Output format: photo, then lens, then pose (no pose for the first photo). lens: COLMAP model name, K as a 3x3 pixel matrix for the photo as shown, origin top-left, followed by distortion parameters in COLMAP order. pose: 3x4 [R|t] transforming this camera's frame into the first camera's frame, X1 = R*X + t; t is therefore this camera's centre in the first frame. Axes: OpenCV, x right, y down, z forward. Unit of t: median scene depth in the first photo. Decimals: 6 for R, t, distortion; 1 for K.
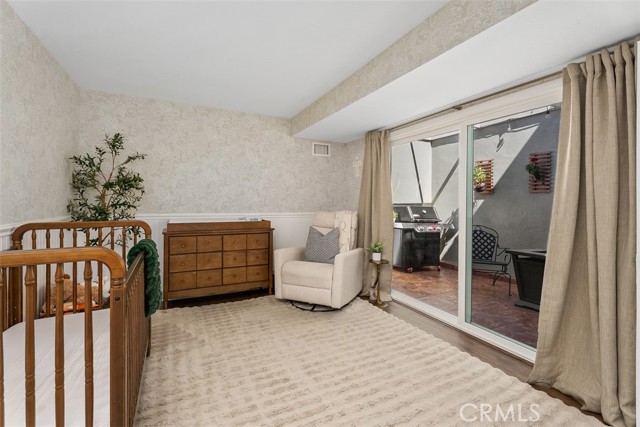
lens RADIAL K [[287.3, 0, 320.8], [0, 287.3, 203.0], [0, 0, 1]] dist [-0.000900, 0.001750]
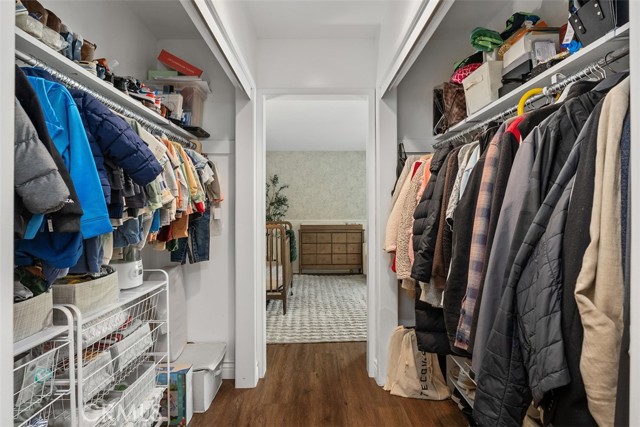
lens RADIAL K [[331.0, 0, 321.8], [0, 331.0, 213.6], [0, 0, 1]] dist [-0.000044, 0.000000]
pose [[0.903671, -0.015377, -0.427951, 0.410167], [0.012941, 0.999879, -0.008601, 0.022093], [0.428032, 0.002234, 0.903761, -0.702029]]
